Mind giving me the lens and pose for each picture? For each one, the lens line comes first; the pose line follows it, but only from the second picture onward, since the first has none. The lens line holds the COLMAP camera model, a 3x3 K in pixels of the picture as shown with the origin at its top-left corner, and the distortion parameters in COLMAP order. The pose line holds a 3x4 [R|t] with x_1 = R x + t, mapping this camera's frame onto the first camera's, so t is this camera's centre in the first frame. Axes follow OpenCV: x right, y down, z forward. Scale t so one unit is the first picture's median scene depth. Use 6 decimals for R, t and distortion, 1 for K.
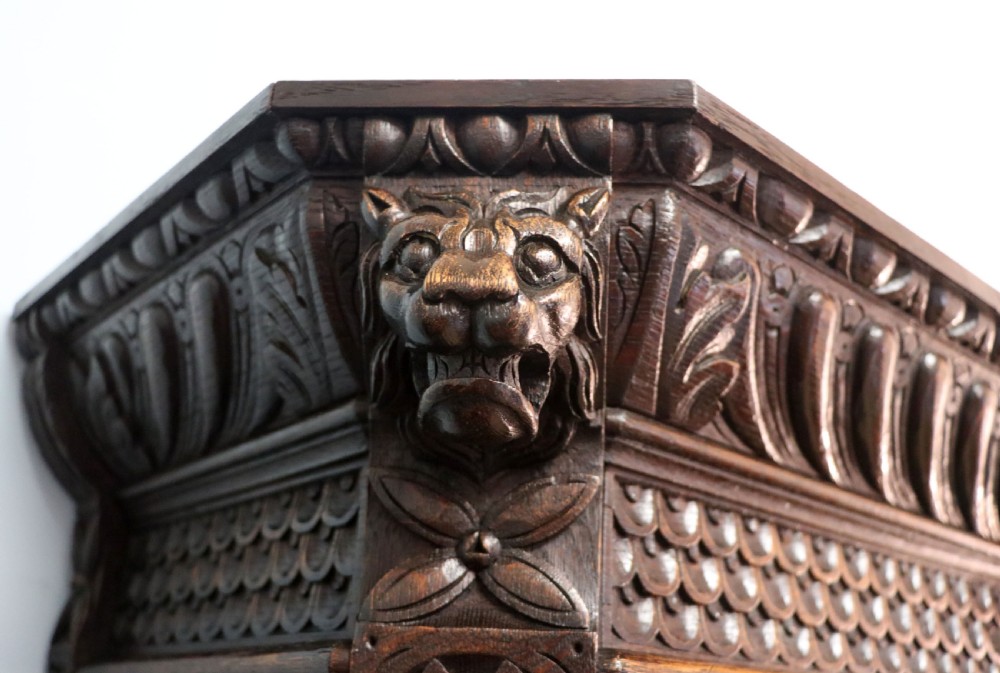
lens RADIAL K [[1102.7, 0, 500.0], [0, 1102.7, 336.5], [0, 0, 1]] dist [-0.096382, 0.025575]
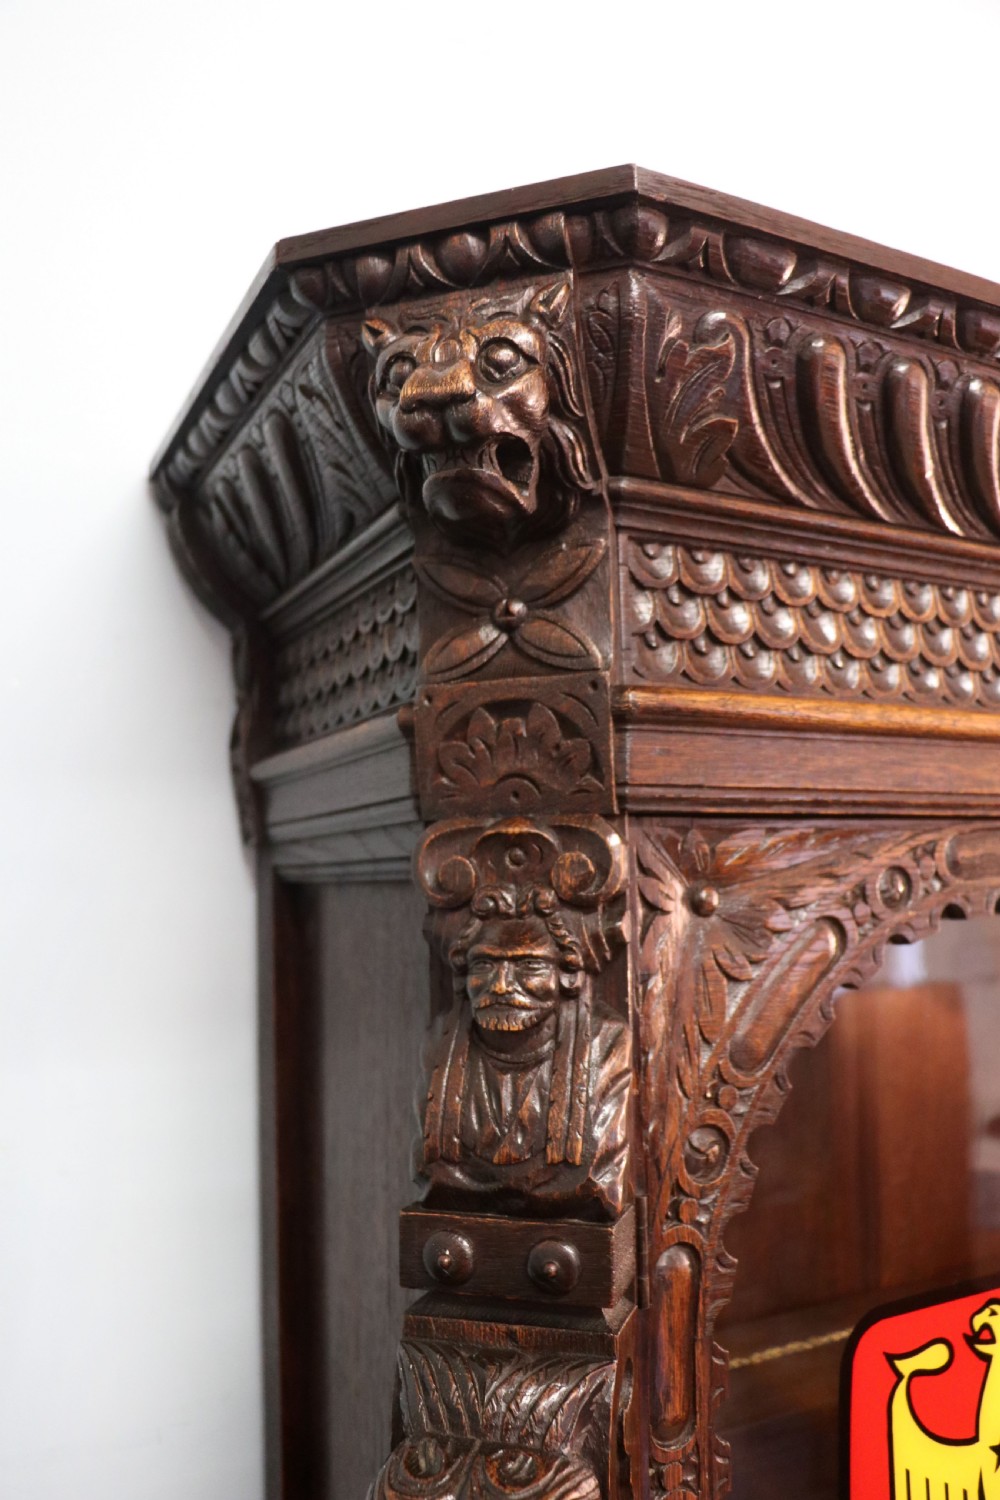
lens RADIAL K [[1318.7, 0, 503.0], [0, 1318.7, 768.5], [0, 0, 1]] dist [-0.196992, 0.198372]
pose [[0.958261, -0.089382, -0.271563, 0.334748], [0.155231, 0.960327, 0.231679, 0.026070], [0.240081, -0.264164, 0.934119, -0.346253]]
